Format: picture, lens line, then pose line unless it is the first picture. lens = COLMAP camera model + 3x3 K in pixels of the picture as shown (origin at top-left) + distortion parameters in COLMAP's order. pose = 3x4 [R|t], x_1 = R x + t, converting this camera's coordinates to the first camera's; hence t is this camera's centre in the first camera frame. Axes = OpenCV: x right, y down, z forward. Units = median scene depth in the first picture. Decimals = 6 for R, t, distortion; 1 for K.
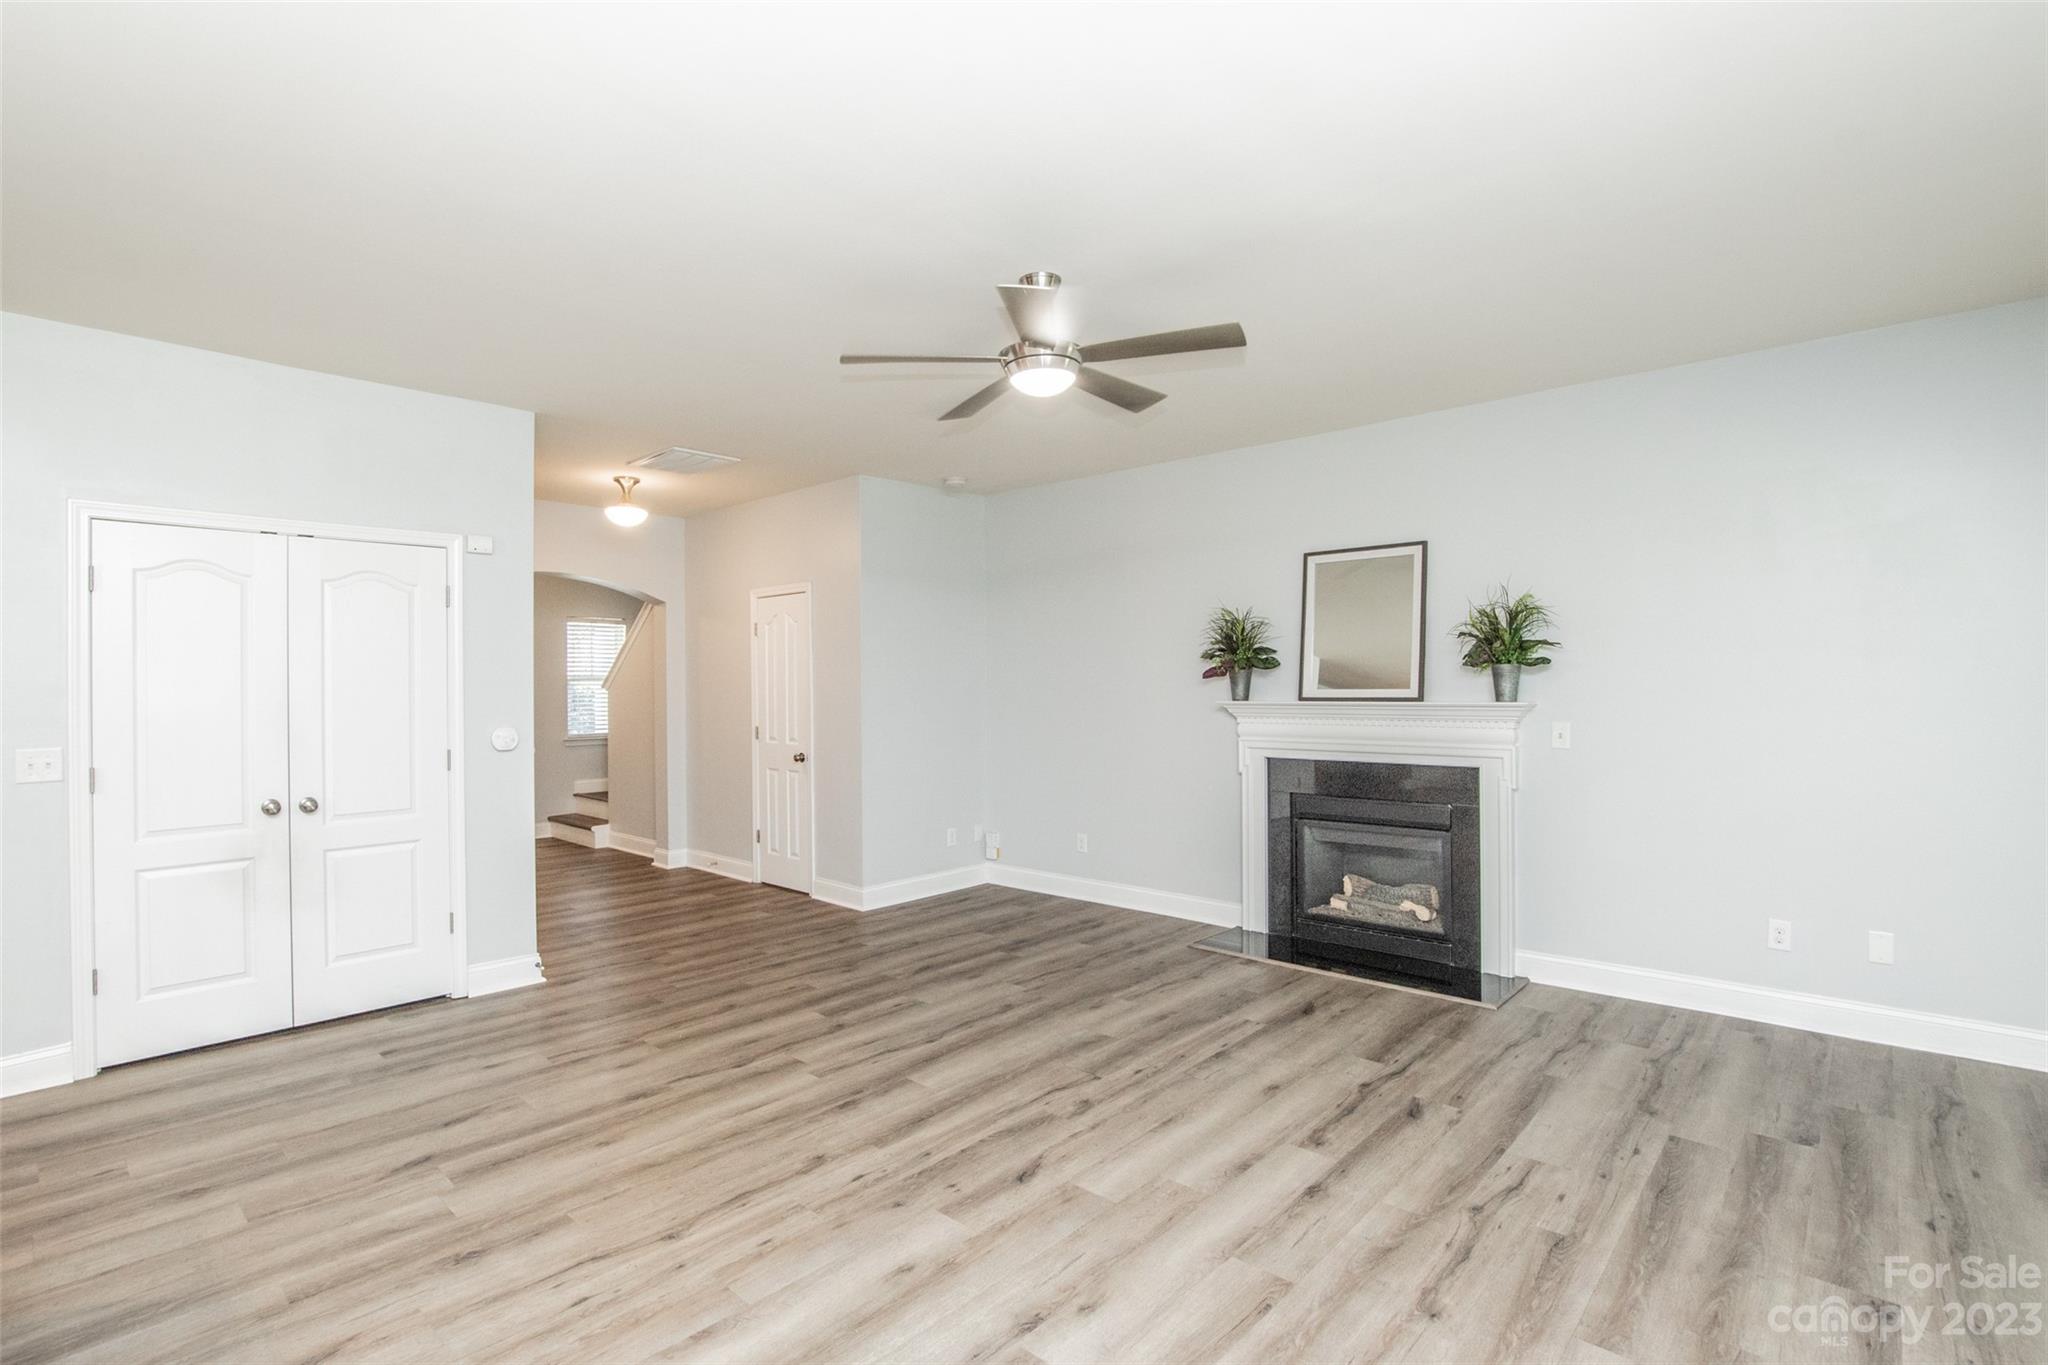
lens RADIAL K [[953.6, 0, 1014.5], [0, 953.6, 694.0], [0, 0, 1]] dist [-0.037242, 0.006237]
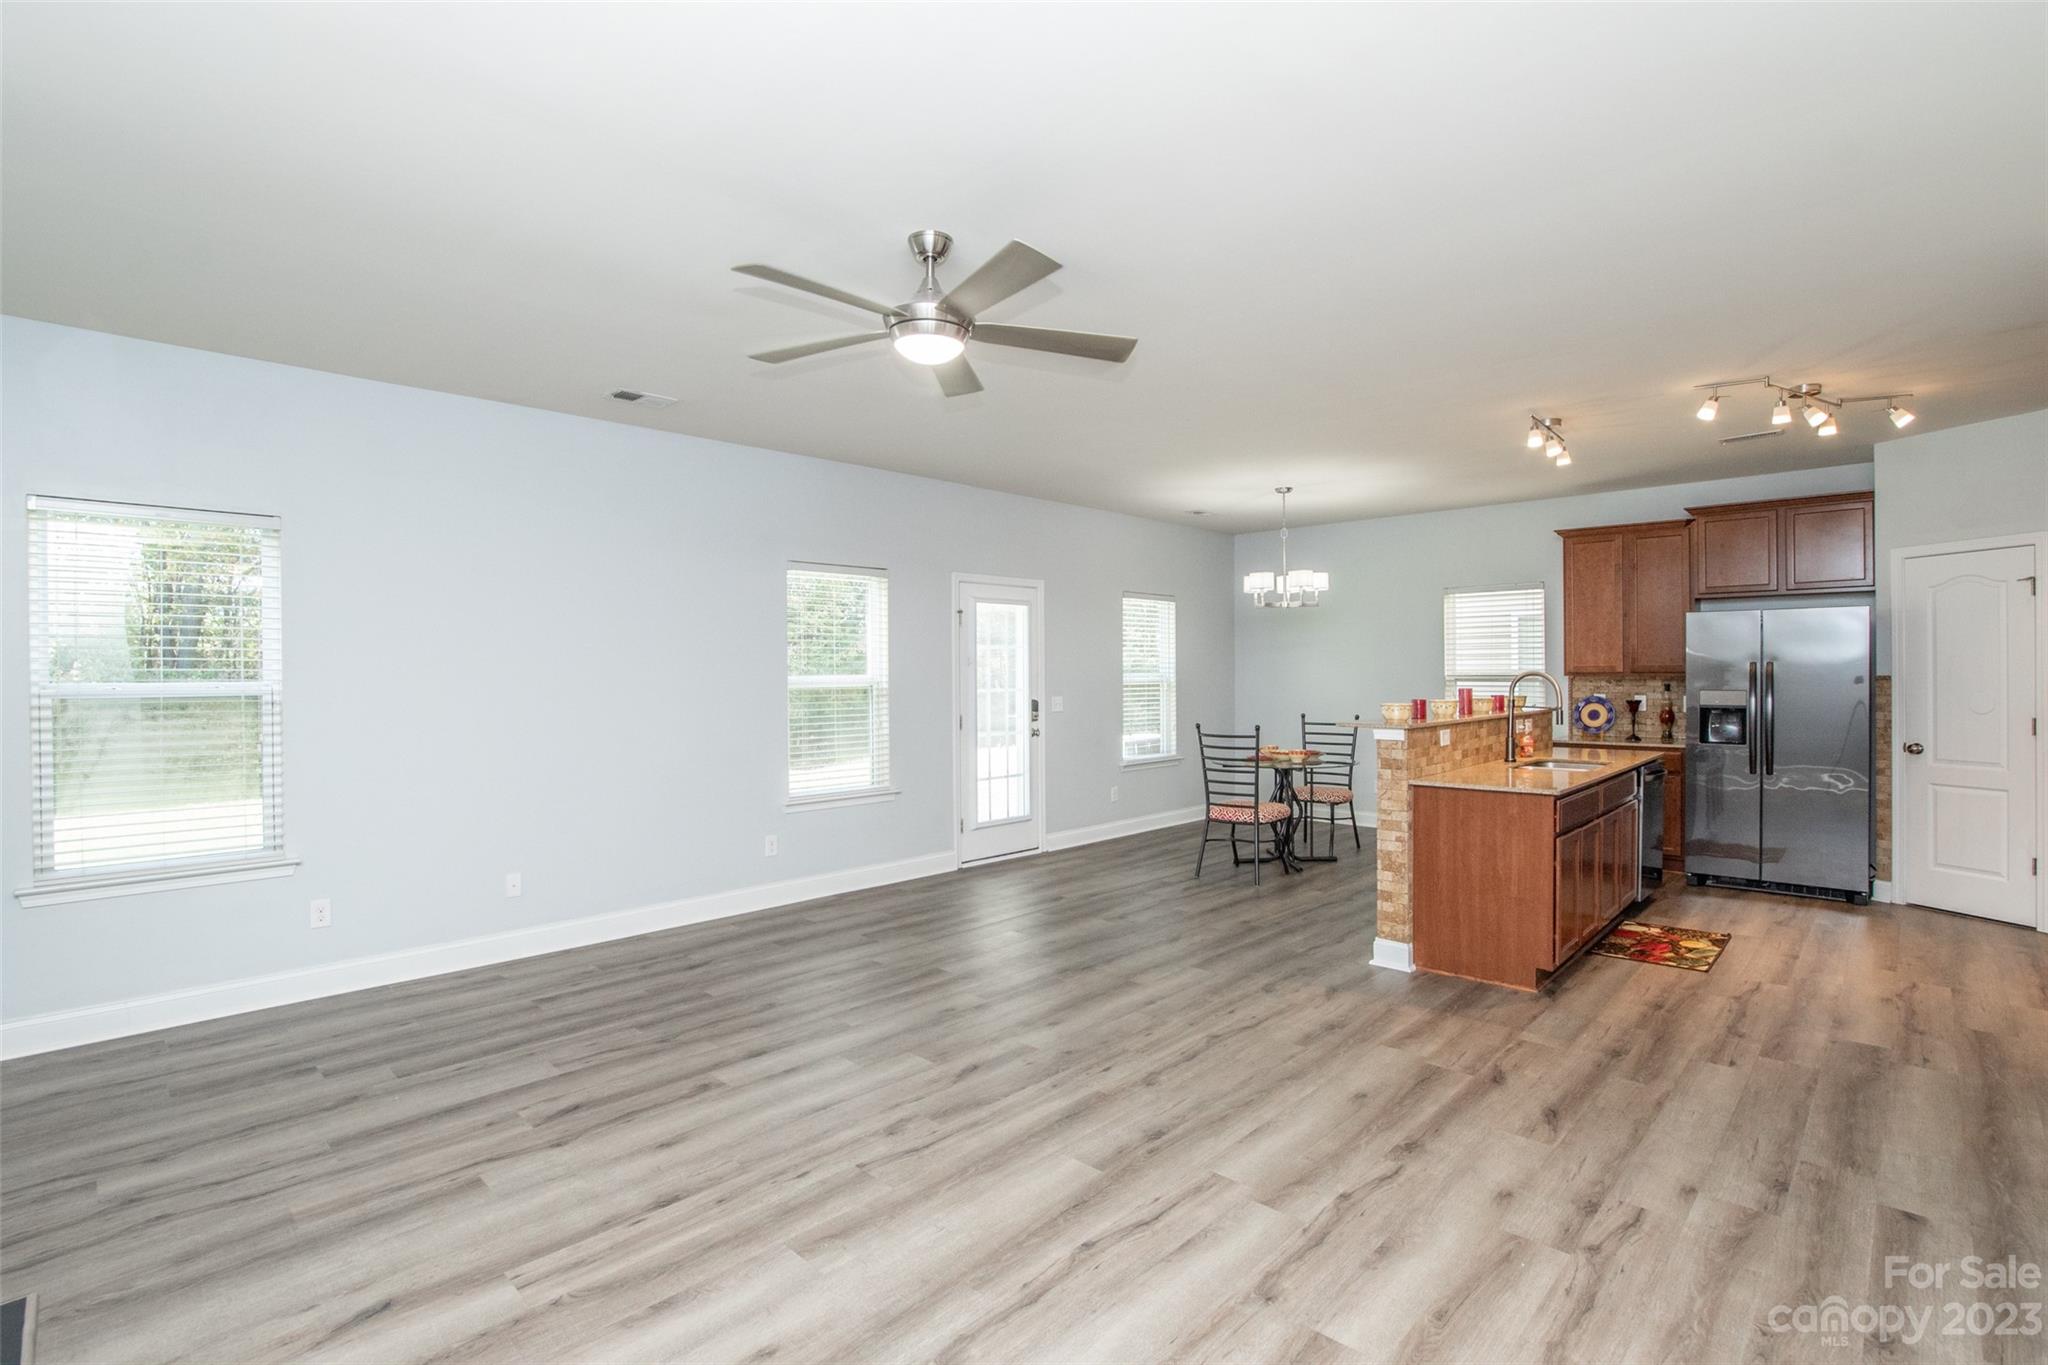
lens RADIAL K [[953.6, 0, 1016.3], [0, 953.6, 680.4], [0, 0, 1]] dist [-0.037242, 0.006237]
pose [[-0.999513, 0.015438, 0.027105, -0.062312], [0.015859, 0.999755, 0.015418, -0.011087], [-0.026860, 0.015840, -0.999514, 1.561529]]
